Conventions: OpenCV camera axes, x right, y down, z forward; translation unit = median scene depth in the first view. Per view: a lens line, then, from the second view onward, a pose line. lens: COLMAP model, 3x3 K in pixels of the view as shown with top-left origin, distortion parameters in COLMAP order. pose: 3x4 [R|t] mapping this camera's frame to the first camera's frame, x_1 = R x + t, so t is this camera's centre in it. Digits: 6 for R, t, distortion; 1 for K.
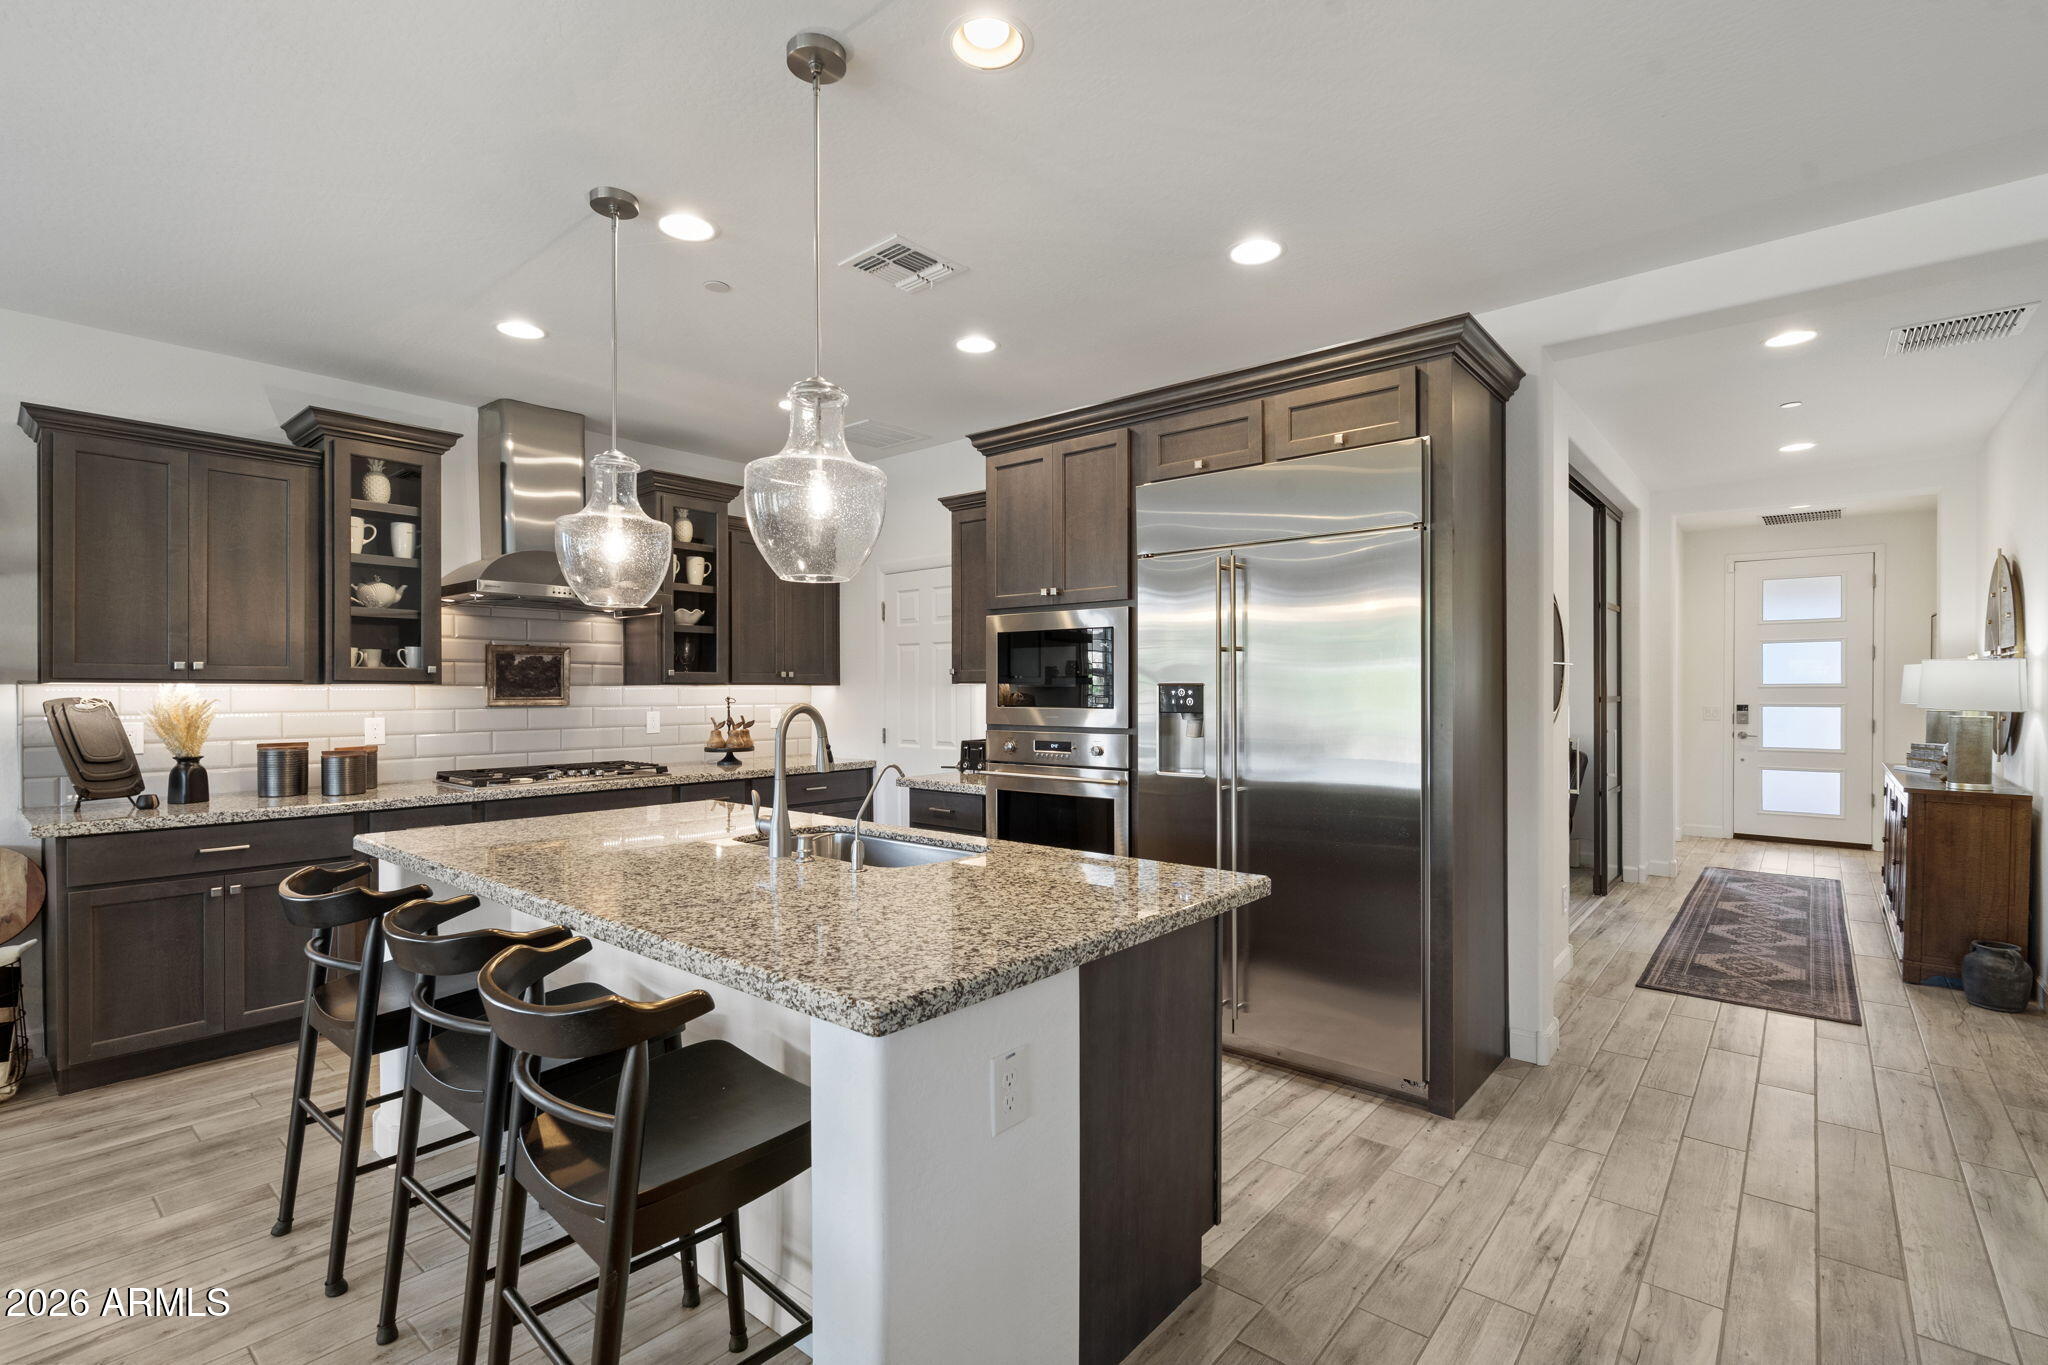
lens RADIAL K [[927.0, 0, 1020.0], [0, 927.0, 689.6], [0, 0, 1]] dist [-0.004030, 0.000322]
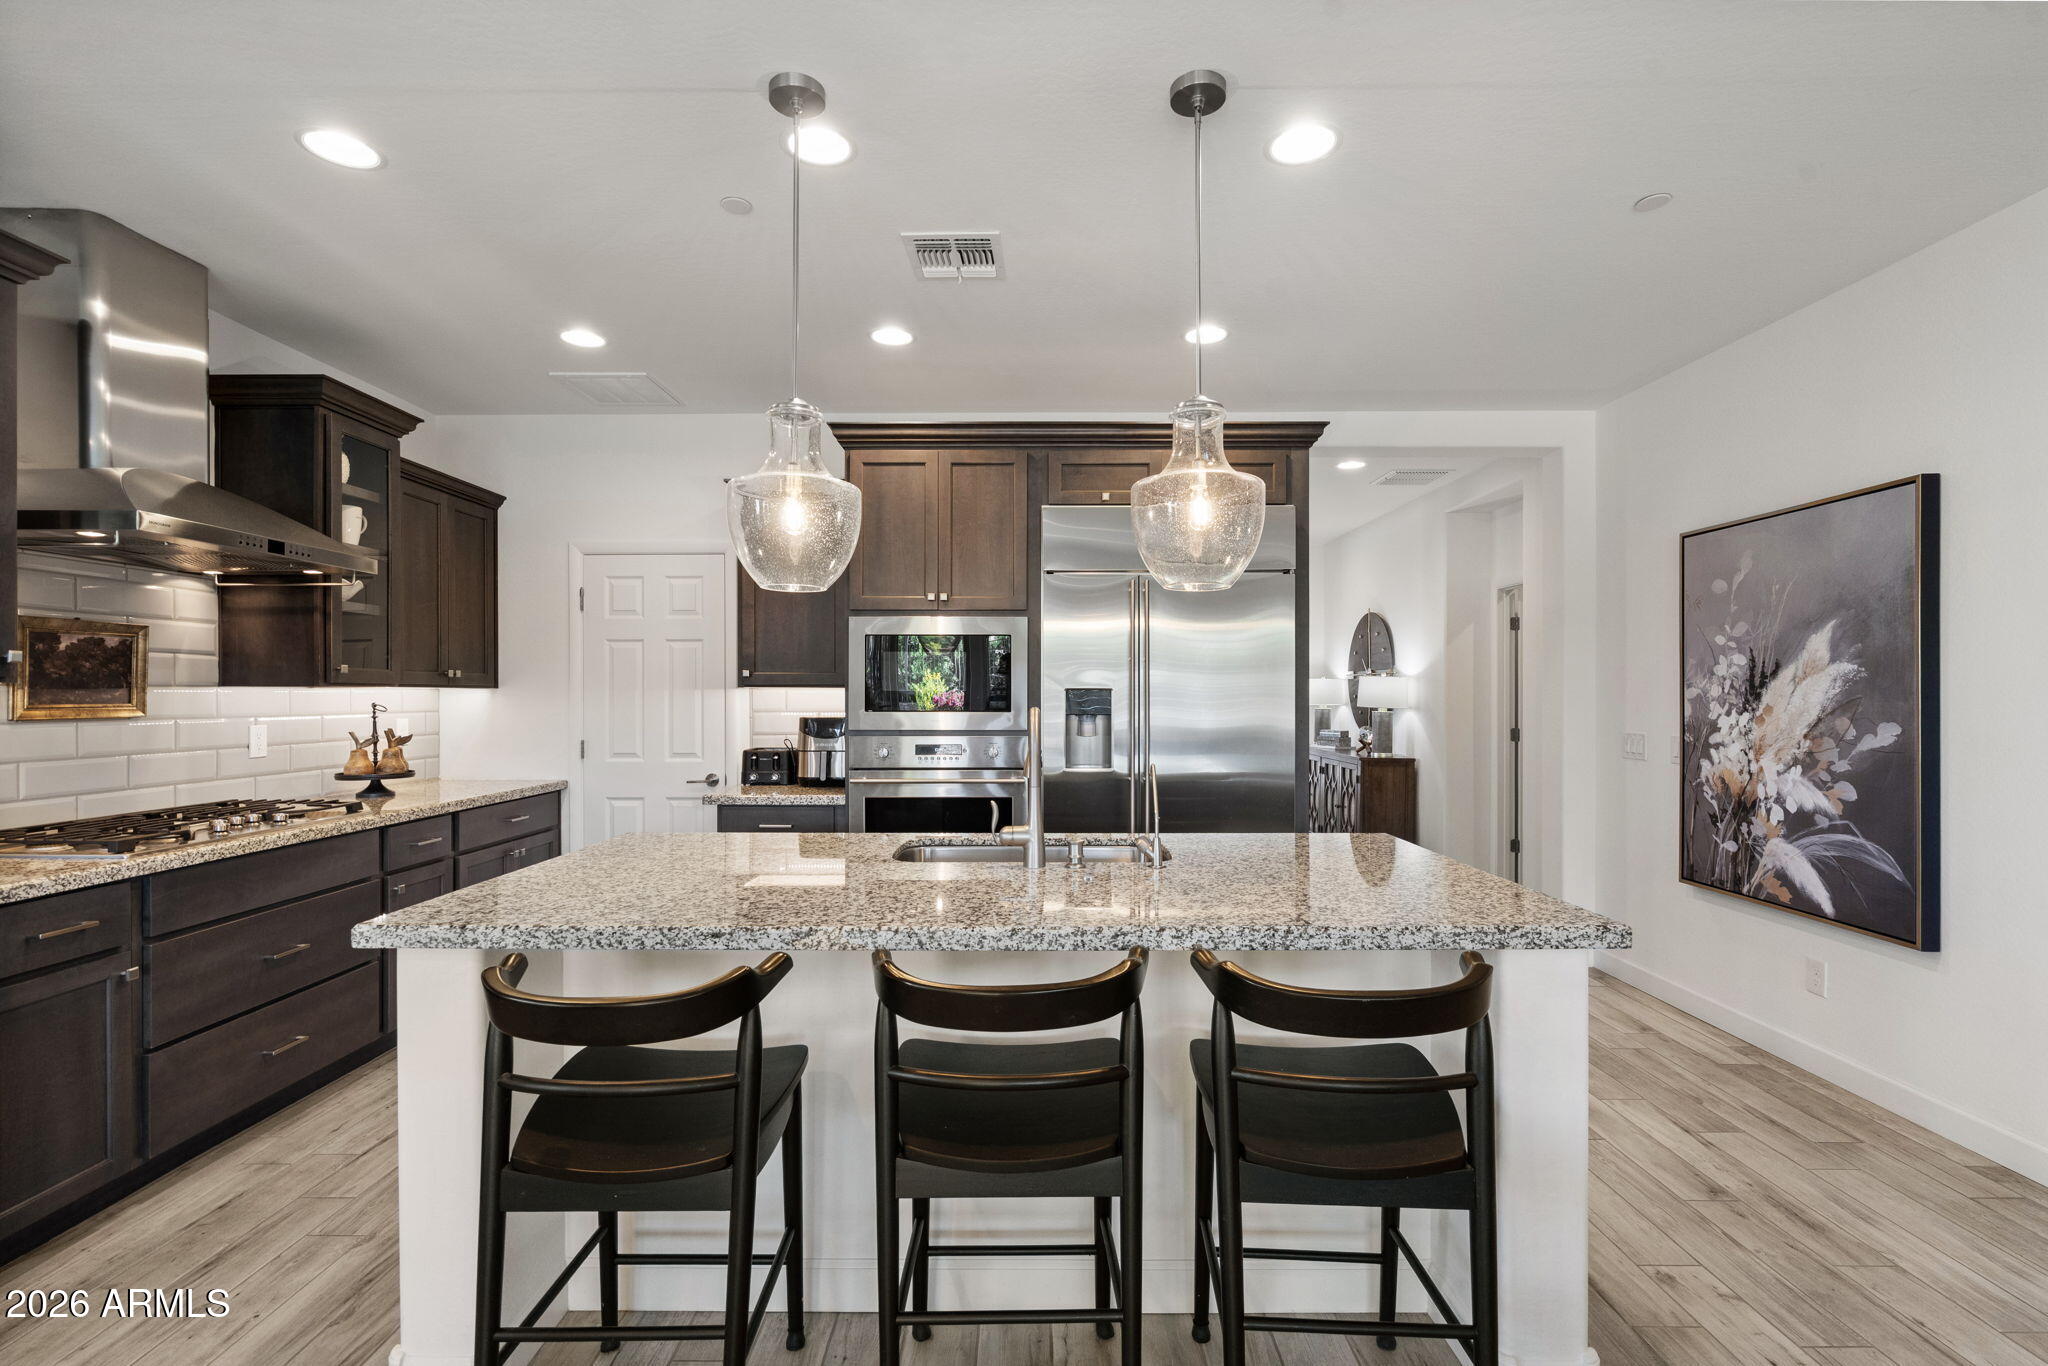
lens RADIAL K [[927.0, 0, 1019.4], [0, 927.0, 688.6], [0, 0, 1]] dist [-0.004030, 0.000322]
pose [[0.767254, 0.006255, 0.641313, -0.532706], [-0.001175, 0.999964, -0.008347, 0.002540], [-0.641342, 0.005650, 0.767234, 0.166056]]
